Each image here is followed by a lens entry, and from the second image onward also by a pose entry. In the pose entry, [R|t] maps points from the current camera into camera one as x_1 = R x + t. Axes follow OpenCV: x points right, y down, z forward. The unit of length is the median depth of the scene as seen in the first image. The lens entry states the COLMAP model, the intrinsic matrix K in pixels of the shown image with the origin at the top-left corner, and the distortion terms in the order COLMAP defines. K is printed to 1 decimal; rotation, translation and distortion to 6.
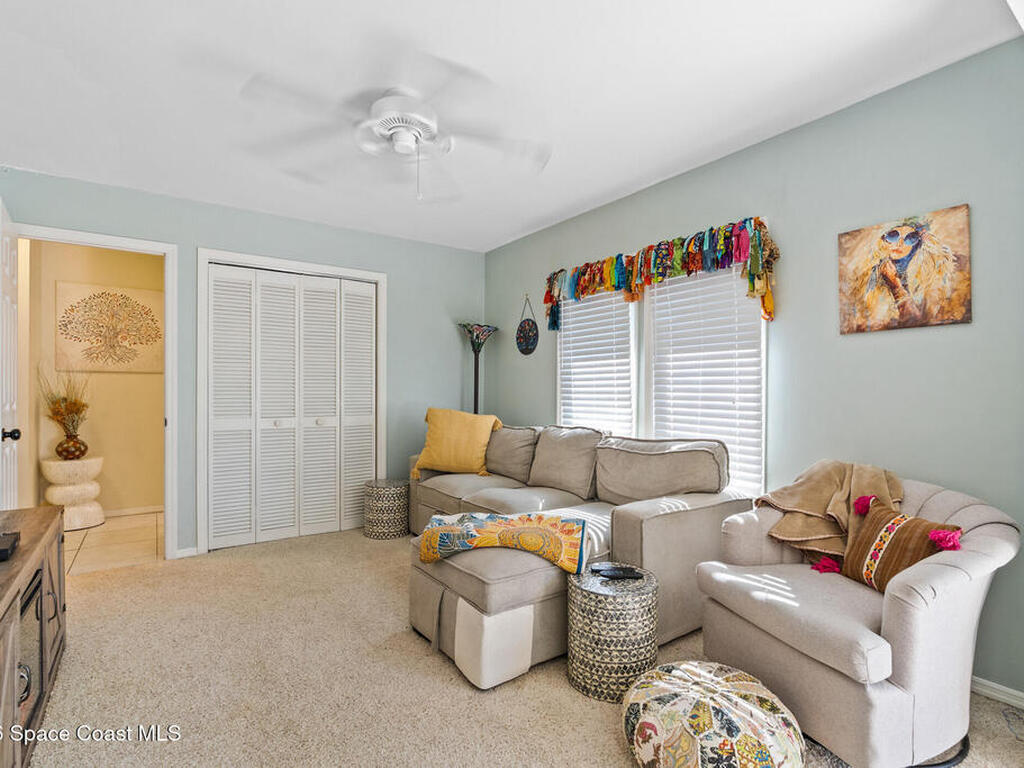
lens RADIAL K [[513.1, 0, 509.9], [0, 513.1, 397.3], [0, 0, 1]] dist [-0.000674, 0.000261]
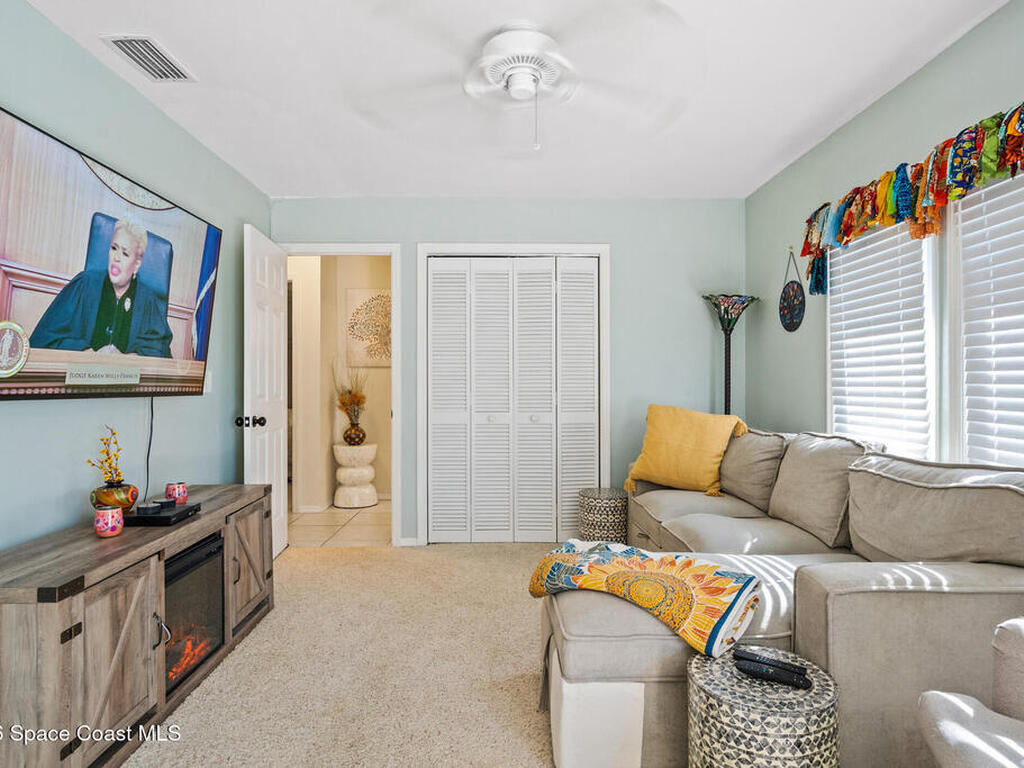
lens RADIAL K [[596.5, 0, 512.0], [0, 596.5, 384.0], [0, 0, 1]] dist [-0.001389, 0.001360]
pose [[0.832453, -0.003777, -0.554083, 0.224976], [-0.002448, 0.999942, -0.010494, -0.000861], [0.554091, 0.010092, 0.832395, 0.132788]]
